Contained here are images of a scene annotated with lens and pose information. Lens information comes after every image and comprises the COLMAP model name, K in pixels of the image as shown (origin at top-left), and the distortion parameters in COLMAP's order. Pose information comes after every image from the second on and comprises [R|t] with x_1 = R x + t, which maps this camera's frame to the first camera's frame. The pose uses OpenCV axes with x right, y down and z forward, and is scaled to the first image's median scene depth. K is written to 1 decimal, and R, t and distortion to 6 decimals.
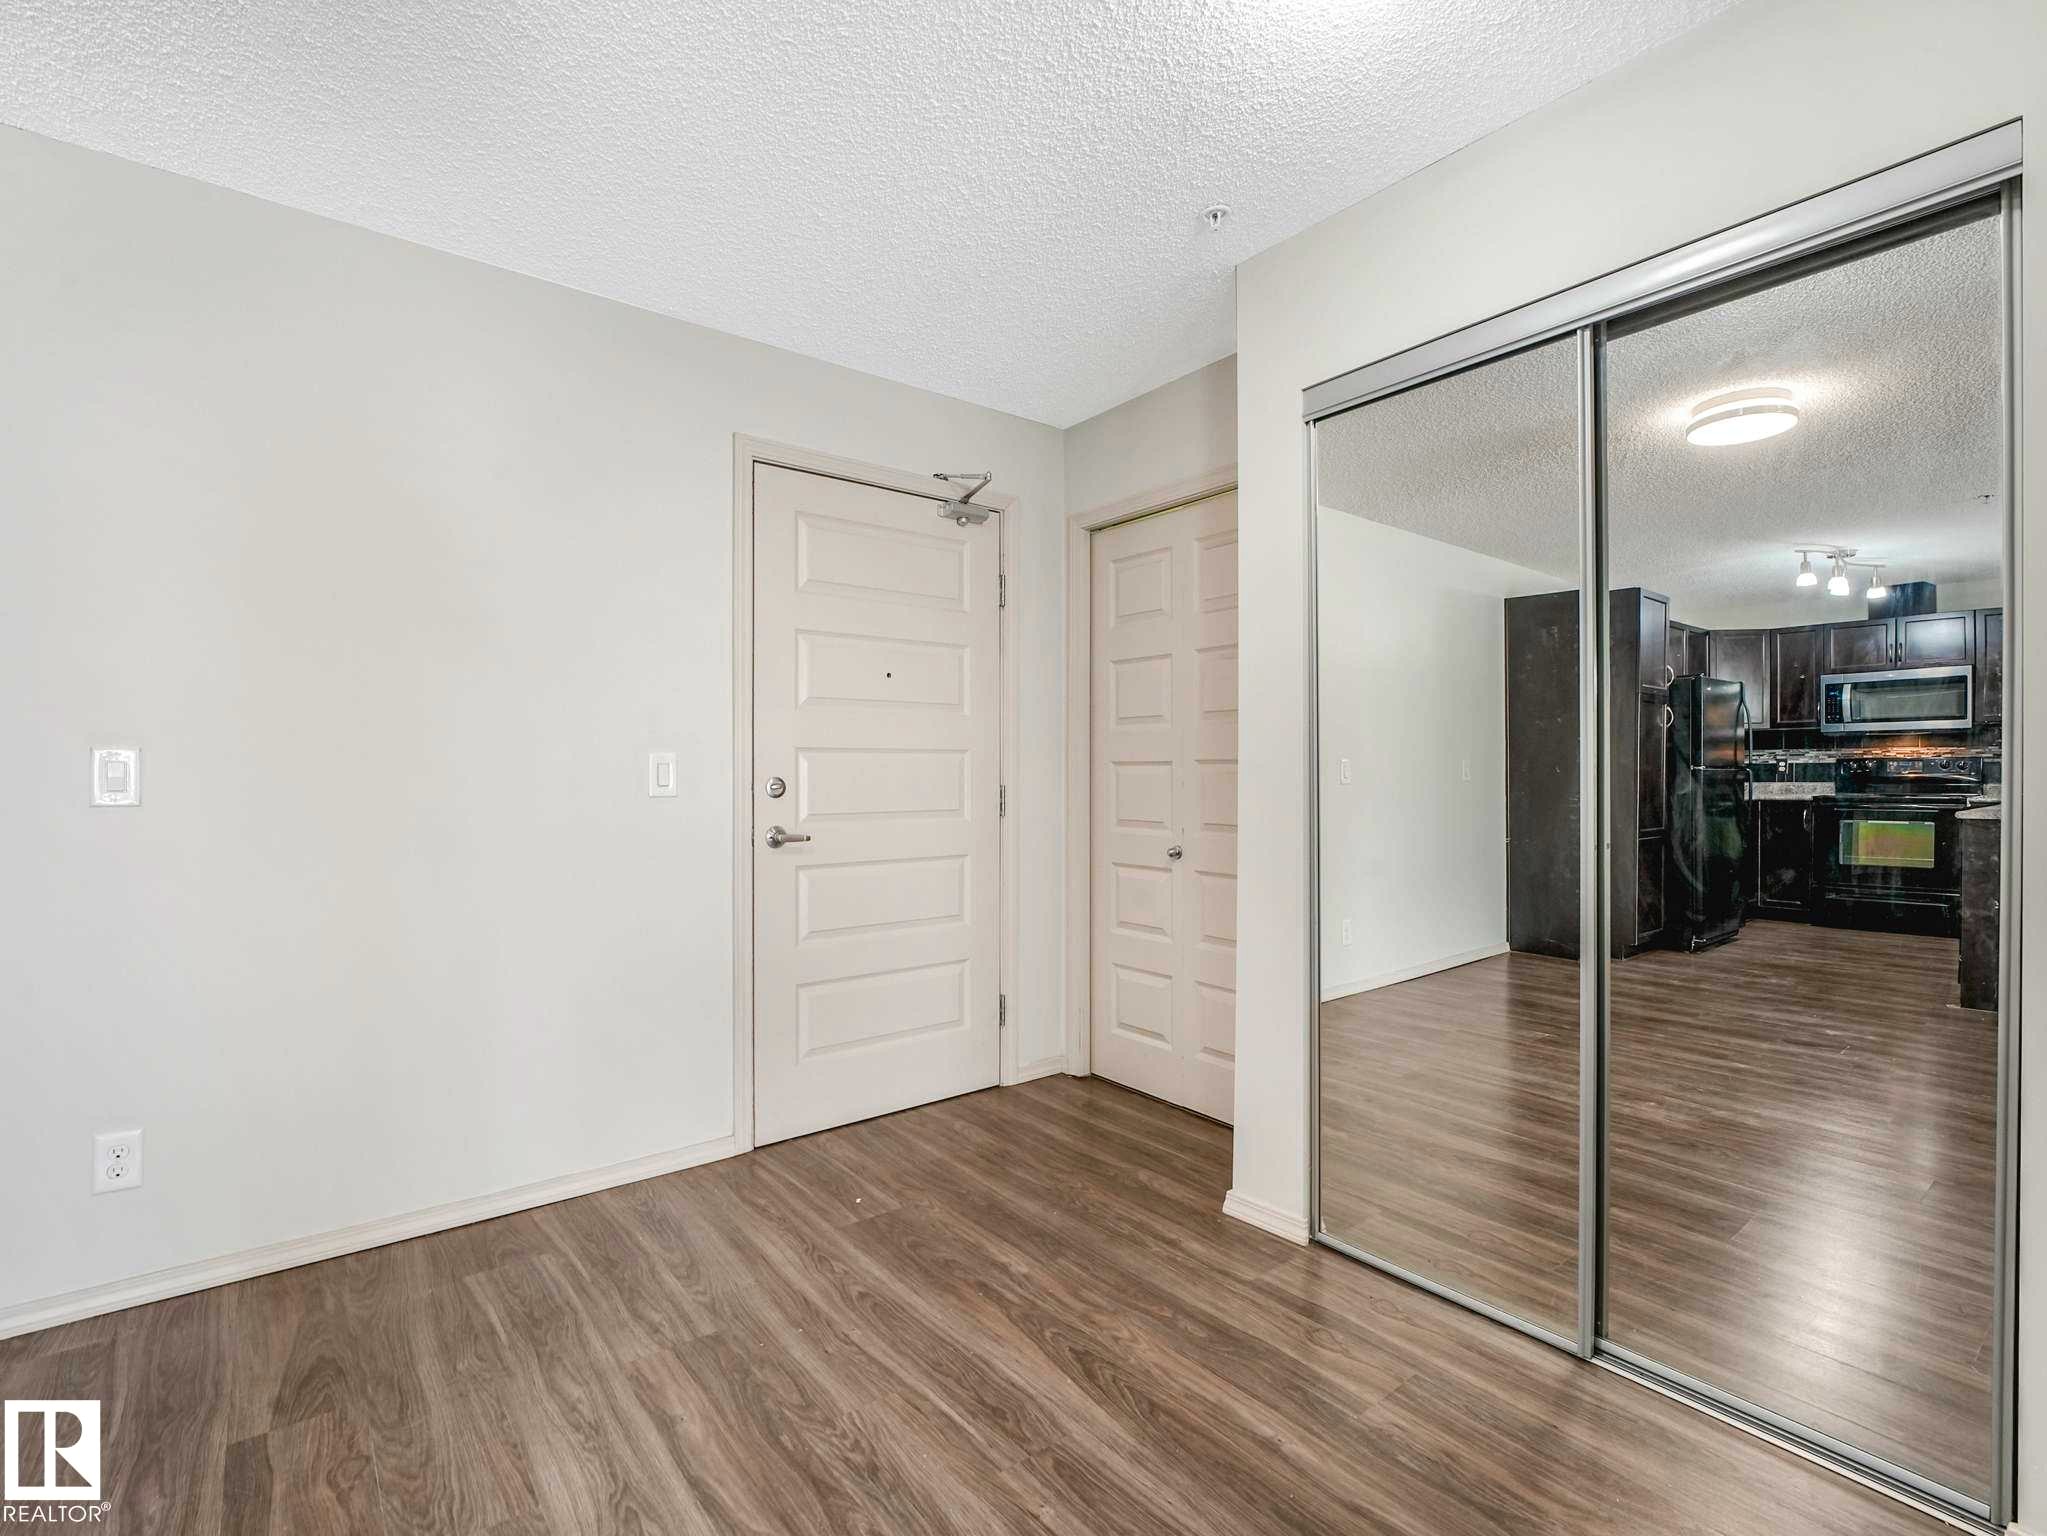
lens RADIAL K [[943.6, 0, 1014.8], [0, 943.6, 758.6], [0, 0, 1]] dist [-0.017583, -0.000606]
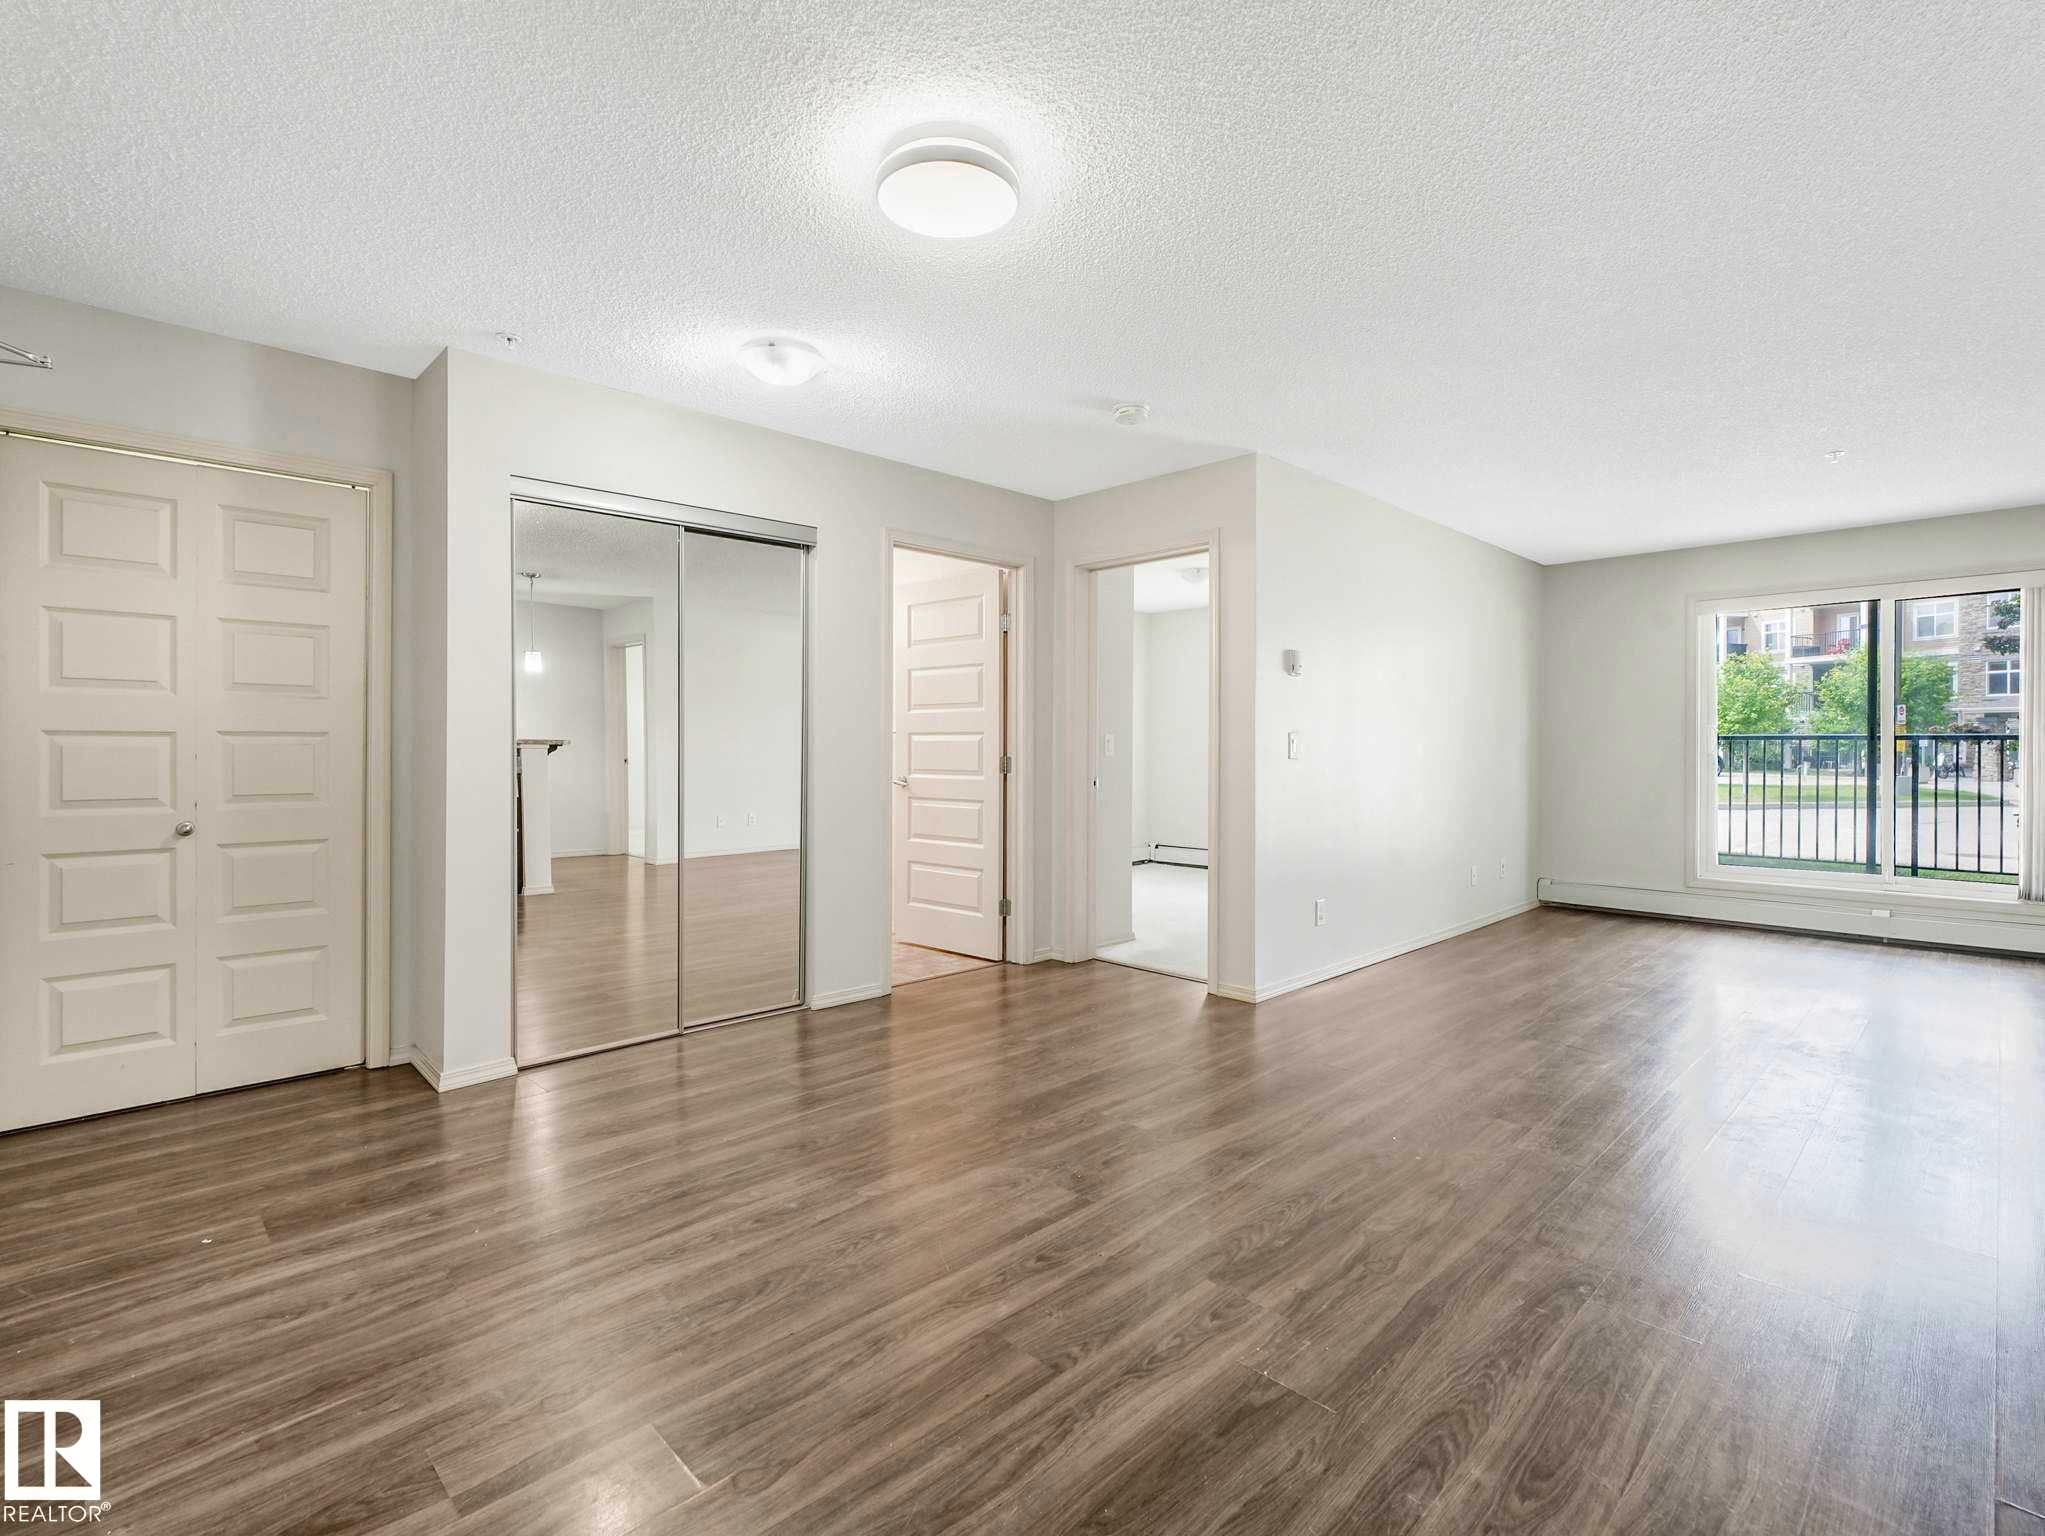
lens RADIAL K [[964.8, 0, 1015.7], [0, 964.8, 750.7], [0, 0, 1]] dist [-0.010237, -0.000353]
pose [[-0.096353, -0.010592, 0.995291, -1.146148], [-0.020947, 0.999743, 0.008611, -0.005498], [-0.995127, -0.020019, -0.096550, 0.363064]]
